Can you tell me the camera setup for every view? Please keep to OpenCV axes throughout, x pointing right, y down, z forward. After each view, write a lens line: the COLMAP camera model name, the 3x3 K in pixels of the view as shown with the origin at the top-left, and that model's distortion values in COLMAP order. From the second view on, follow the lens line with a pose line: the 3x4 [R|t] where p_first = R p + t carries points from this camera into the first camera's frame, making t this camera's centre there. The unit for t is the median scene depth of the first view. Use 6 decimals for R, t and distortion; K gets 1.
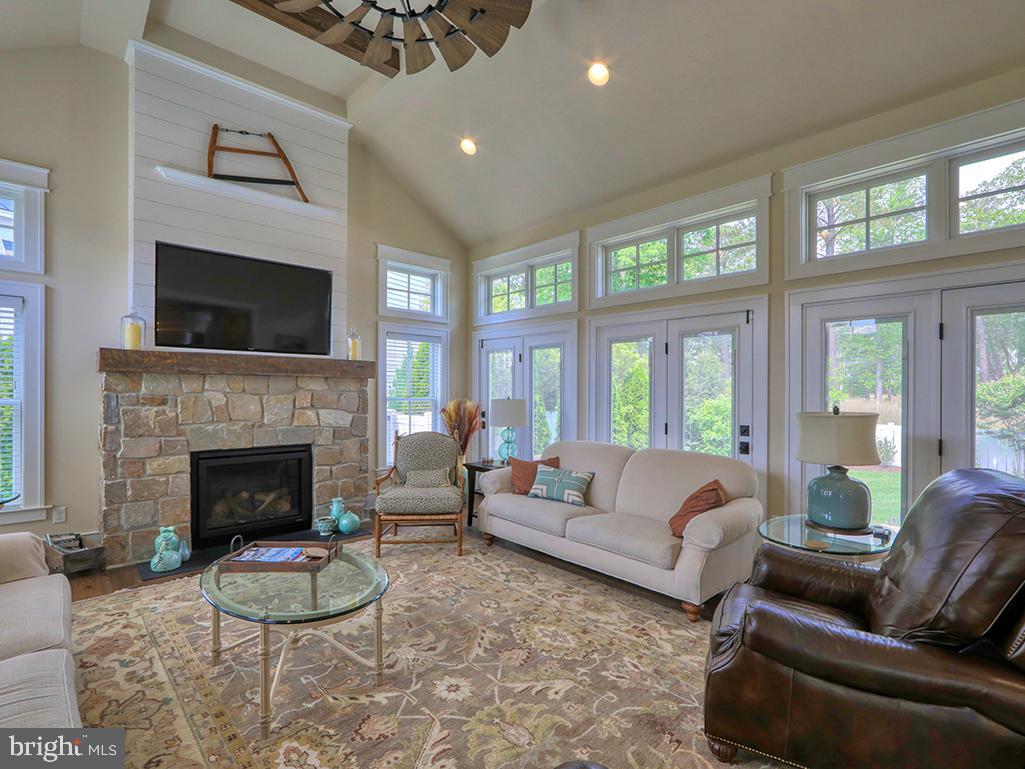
lens RADIAL K [[493.5, 0, 521.1], [0, 493.5, 391.1], [0, 0, 1]] dist [-0.002469, -0.000151]
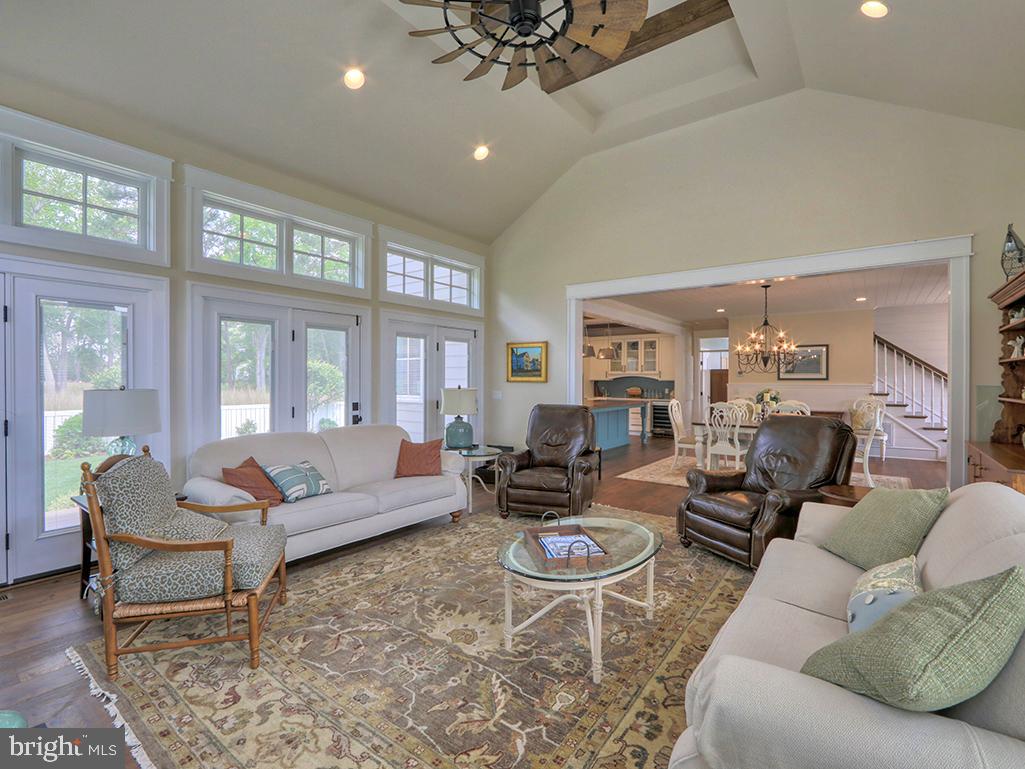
lens RADIAL K [[480.2, 0, 526.6], [0, 480.2, 387.5], [0, 0, 1]] dist [-0.058857, -0.000011]
pose [[-0.199849, -0.020289, 0.979617, -0.789954], [-0.001075, 0.999790, 0.020487, 0.002614], [-0.979826, 0.003042, -0.199828, 0.722712]]
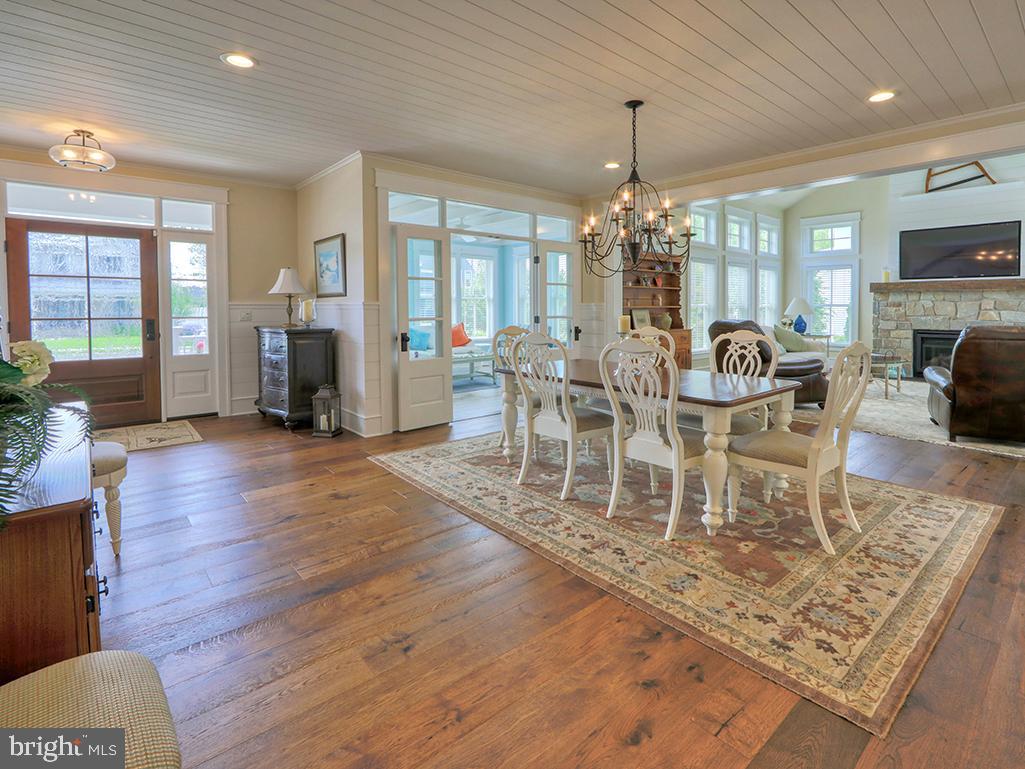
lens RADIAL K [[487.3, 0, 472.3], [0, 487.3, 315.5], [0, 0, 1]] dist [-0.000993, -0.001233]
pose [[-0.108291, 0.008873, -0.994080, 1.458745], [-0.006127, 0.999935, 0.009593, 0.052417], [0.994100, 0.007129, -0.108230, -0.581950]]
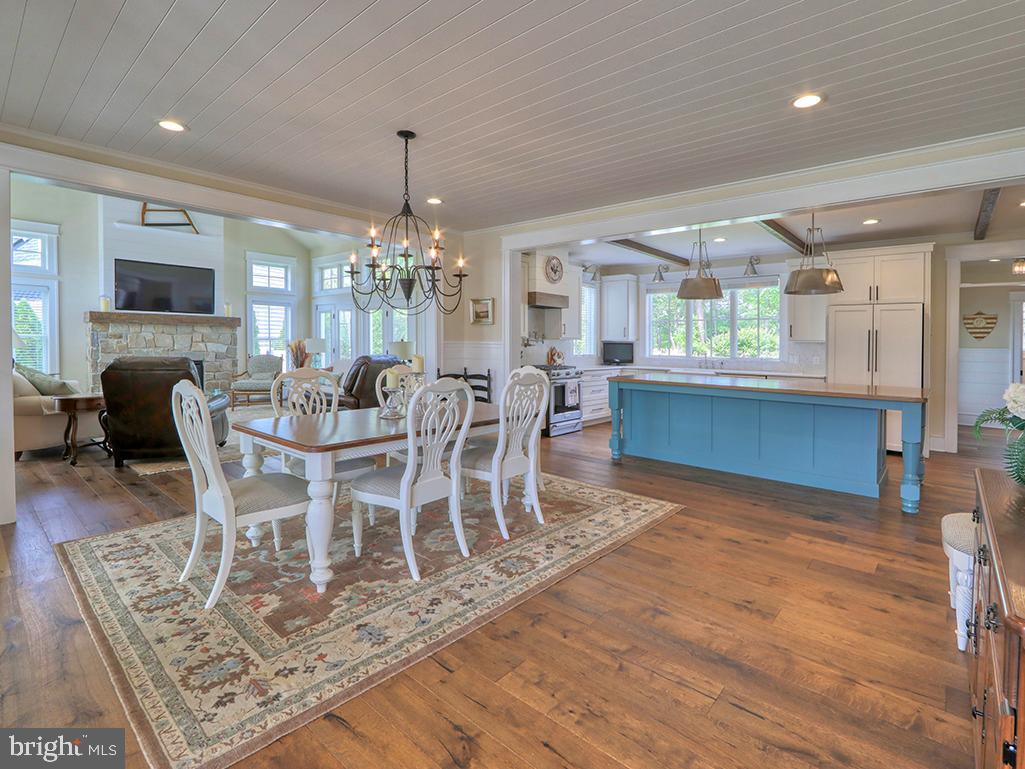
lens RADIAL K [[511.9, 0, 560.7], [0, 511.9, 358.9], [0, 0, 1]] dist [-0.004091, -0.000178]
pose [[0.991720, 0.002011, 0.128406, 0.757733], [-0.005762, 0.999567, 0.028848, 0.037951], [-0.128292, -0.029349, 0.991302, -1.240636]]
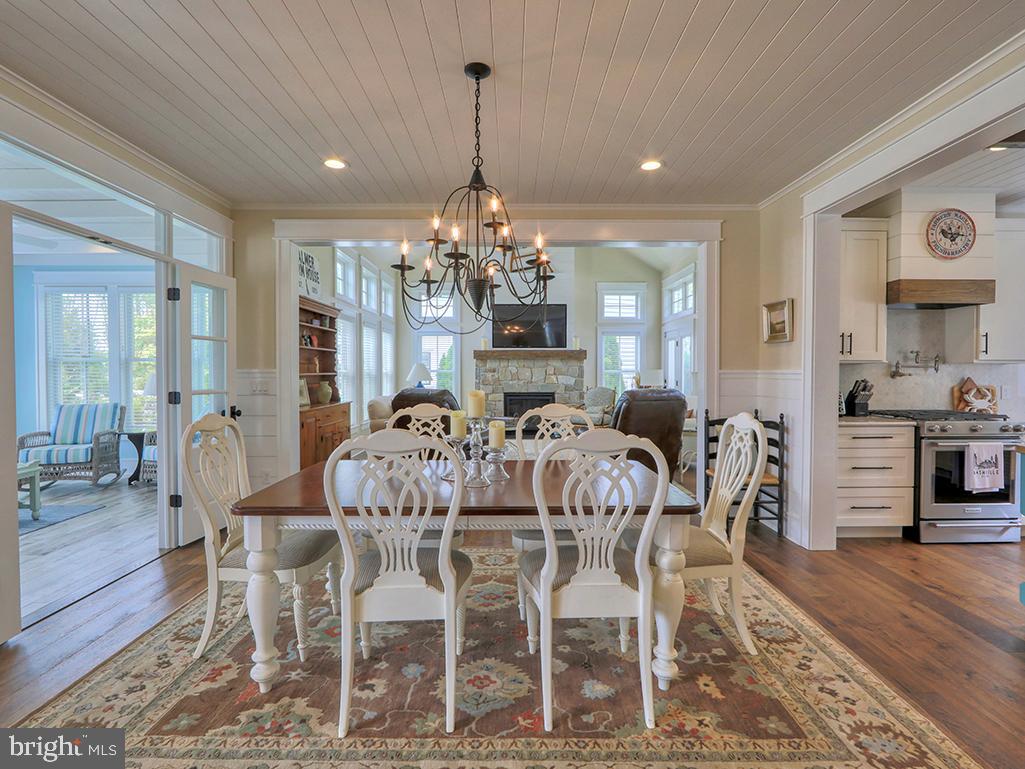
lens RADIAL K [[550.0, 0, 498.8], [0, 550.0, 383.3], [0, 0, 1]] dist [-0.008031, -0.001668]
pose [[0.711745, 0.006670, -0.702407, 1.064936], [0.003441, 0.999910, 0.012981, 0.042637], [0.702430, -0.011656, 0.711657, -0.813692]]
